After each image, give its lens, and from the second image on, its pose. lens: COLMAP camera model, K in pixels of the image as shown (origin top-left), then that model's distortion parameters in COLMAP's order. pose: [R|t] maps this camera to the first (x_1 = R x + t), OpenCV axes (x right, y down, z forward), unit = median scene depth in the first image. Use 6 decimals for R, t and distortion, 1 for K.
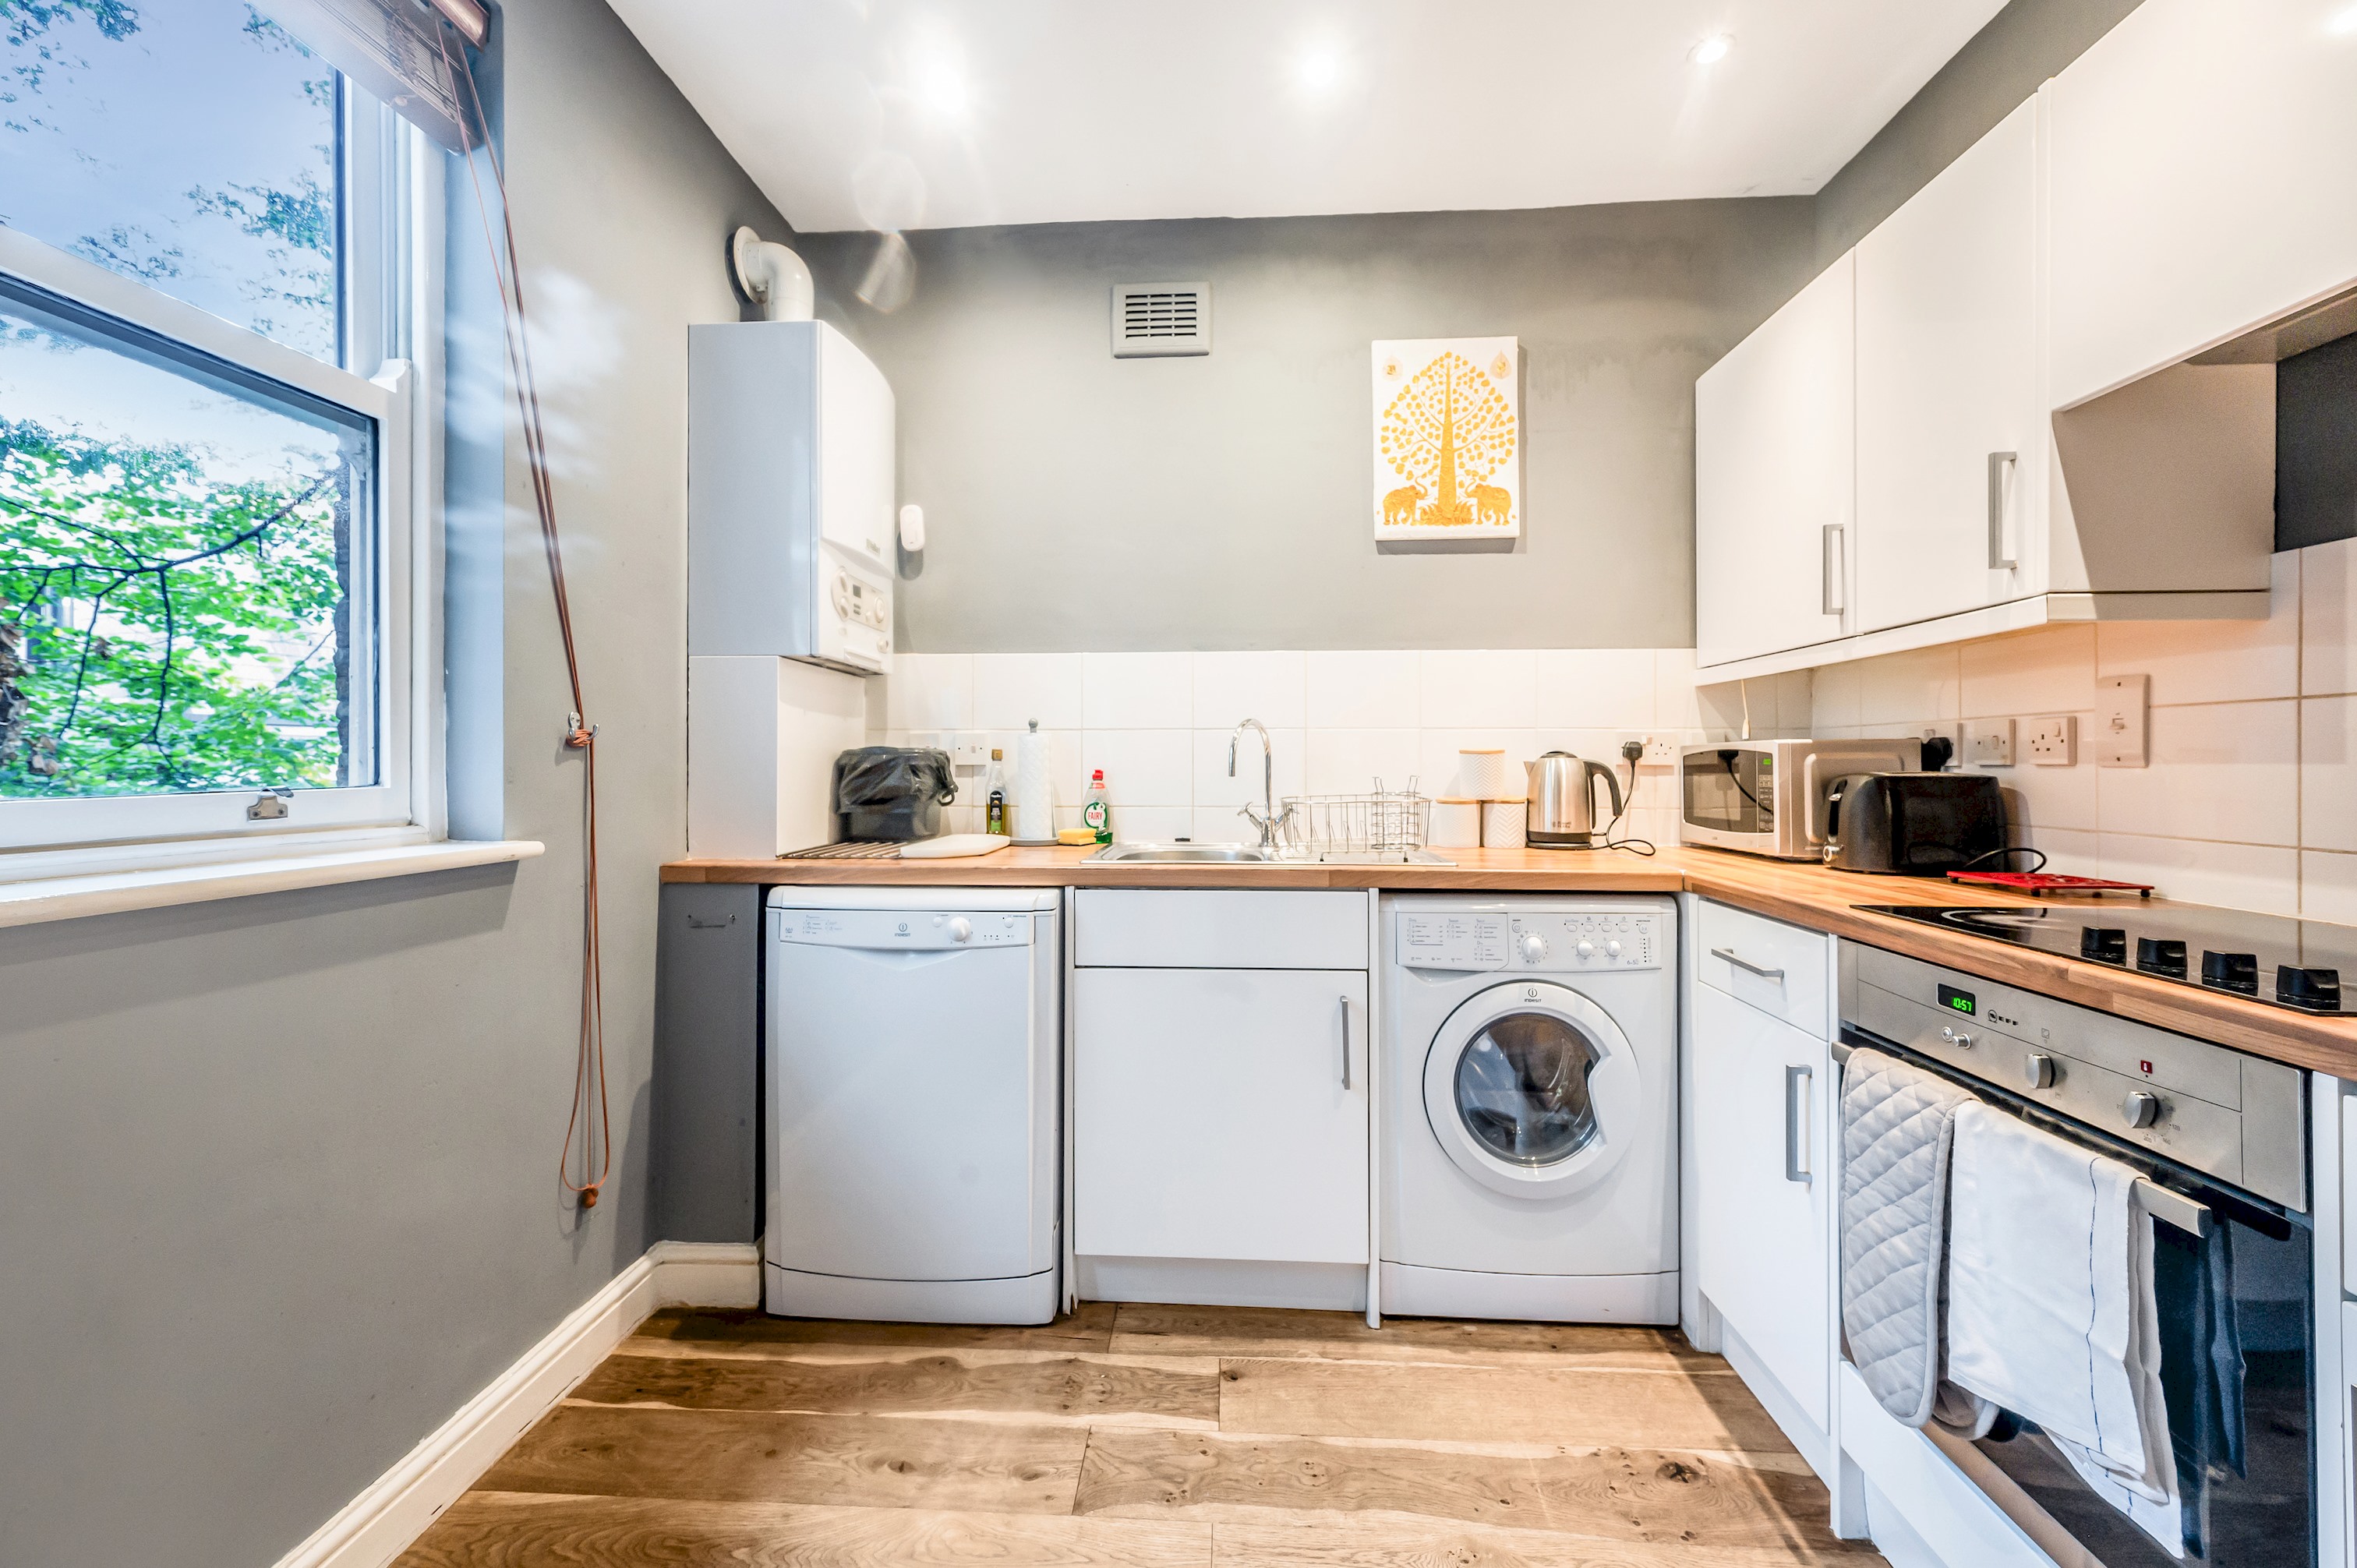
lens RADIAL K [[944.5, 0, 1193.0], [0, 944.5, 754.7], [0, 0, 1]] dist [0.004646, -0.000839]
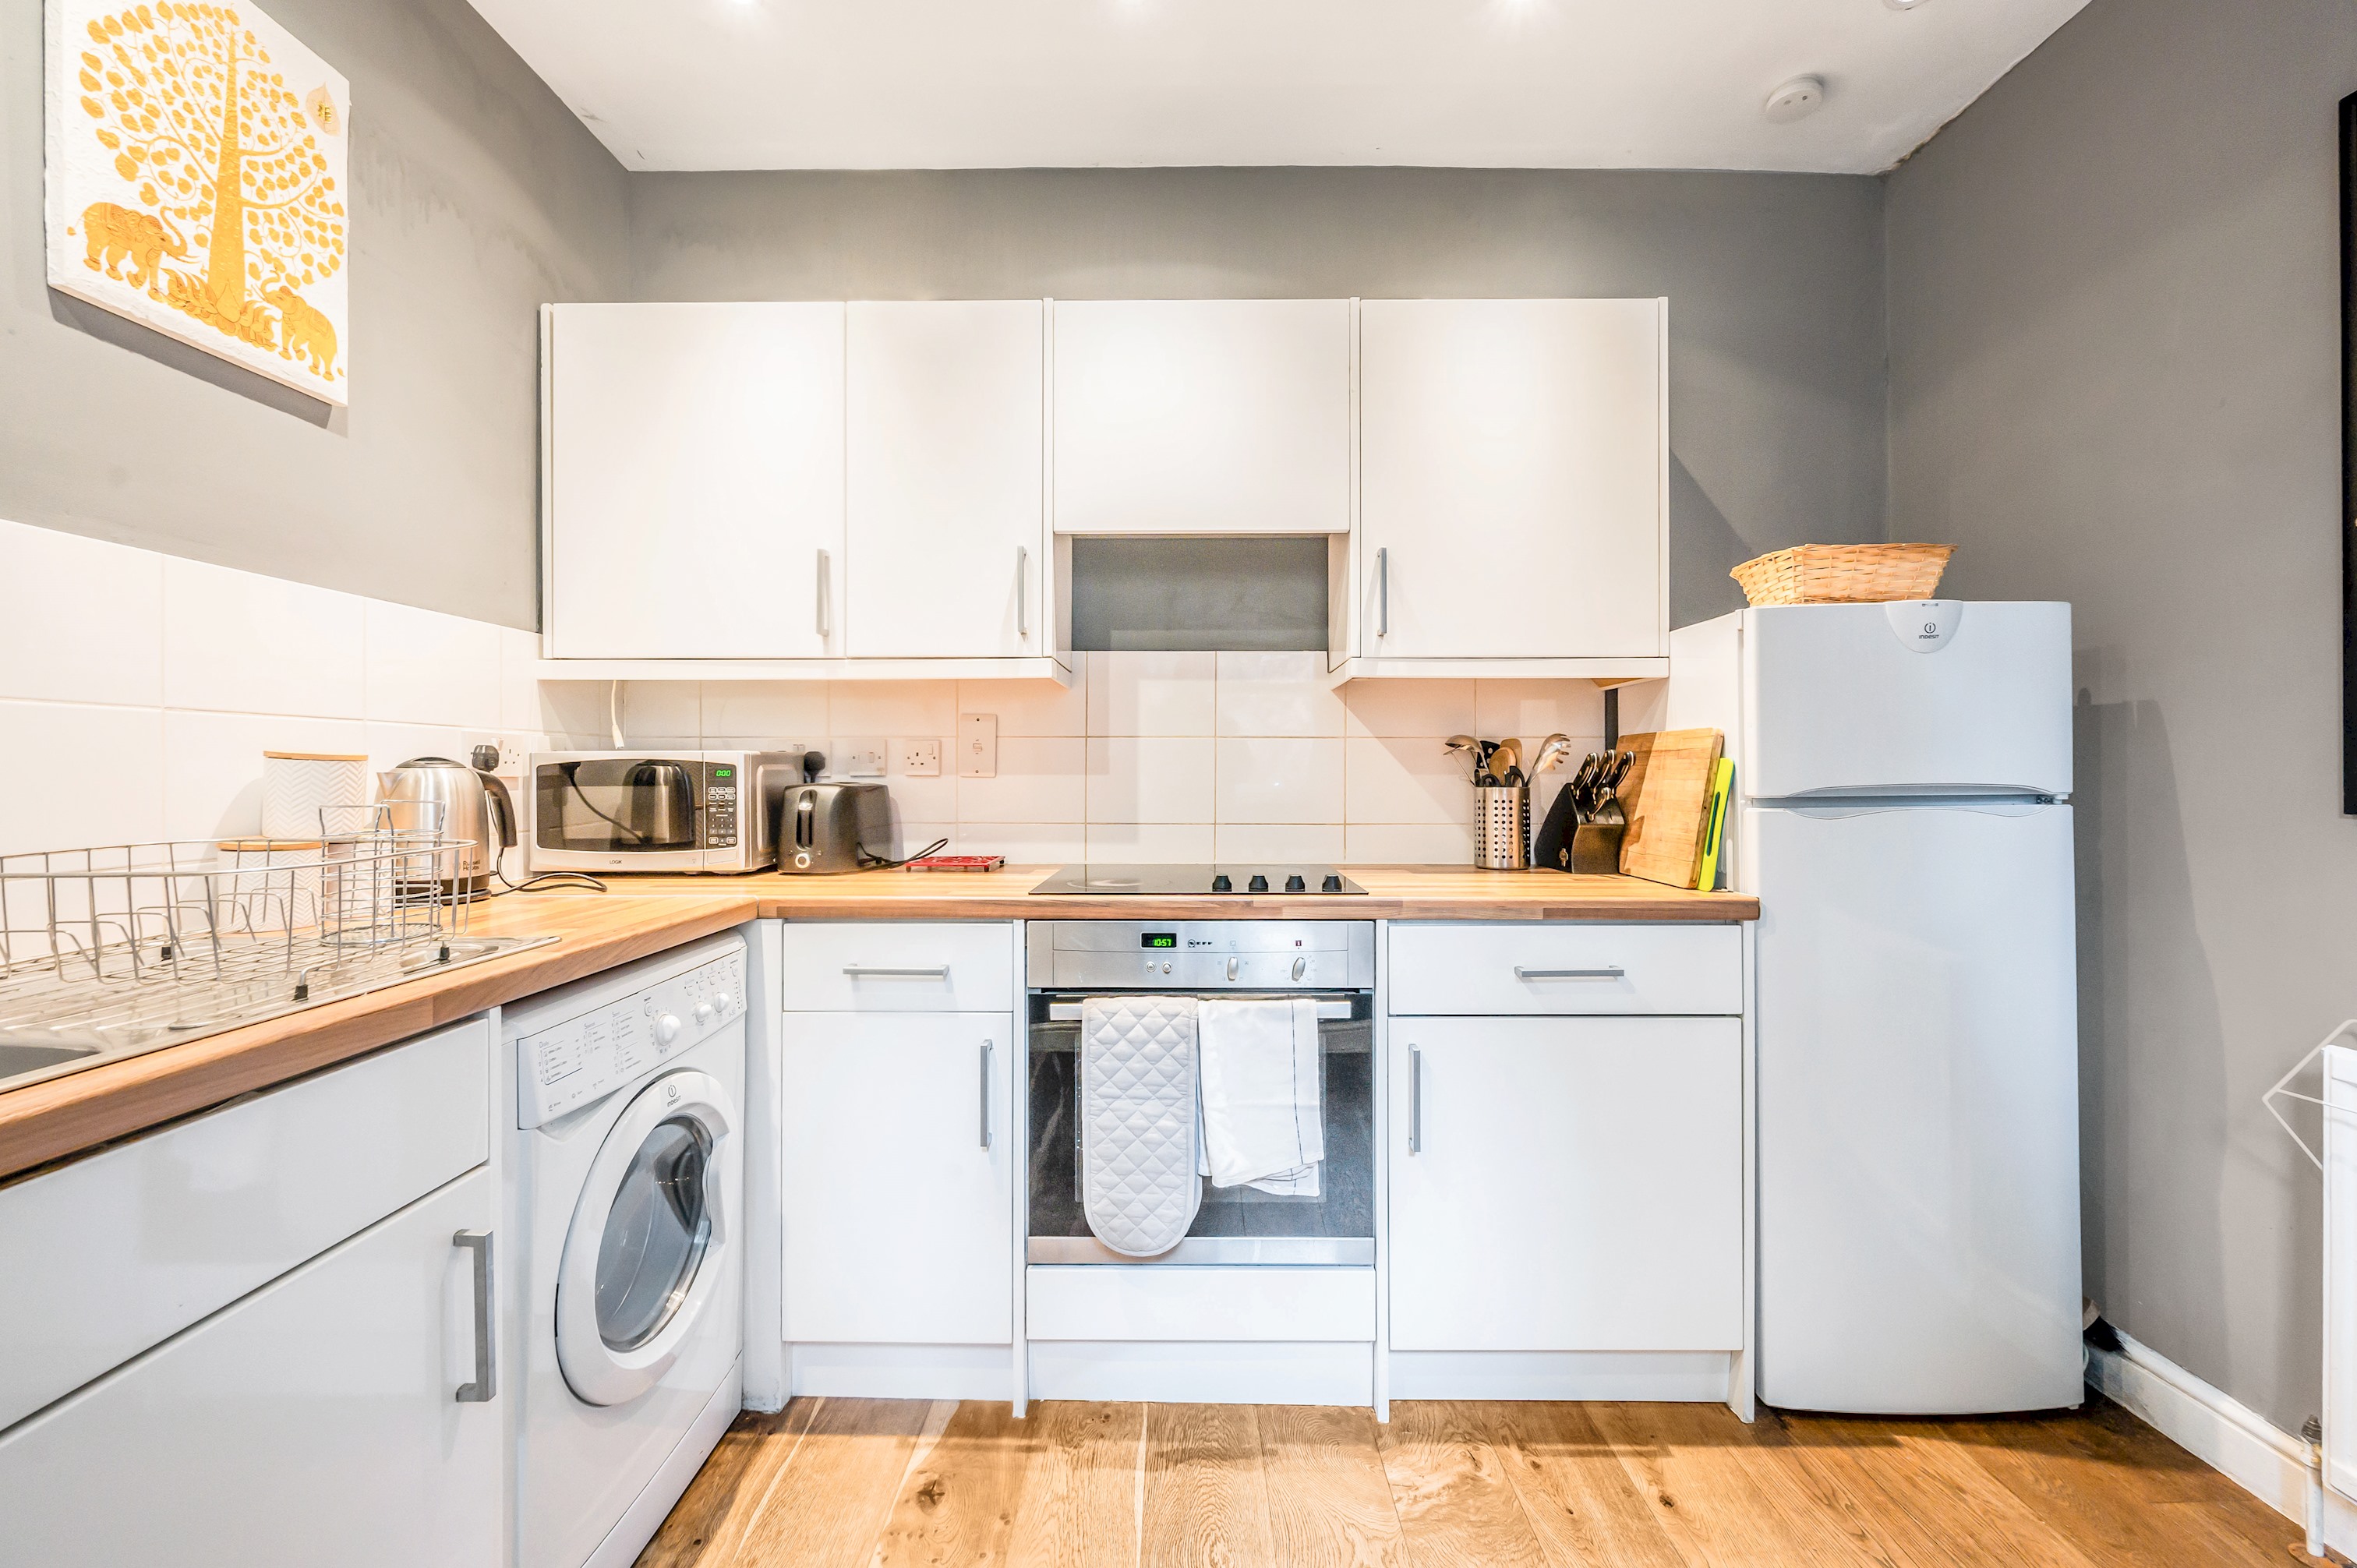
lens RADIAL K [[944.5, 0, 1132.3], [0, 944.5, 770.7], [0, 0, 1]] dist [0.004646, -0.000839]
pose [[-0.046072, -0.002181, 0.998936, -0.357551], [-0.011549, 0.999932, 0.001651, -0.001837], [-0.998871, -0.011461, -0.046094, 0.624309]]
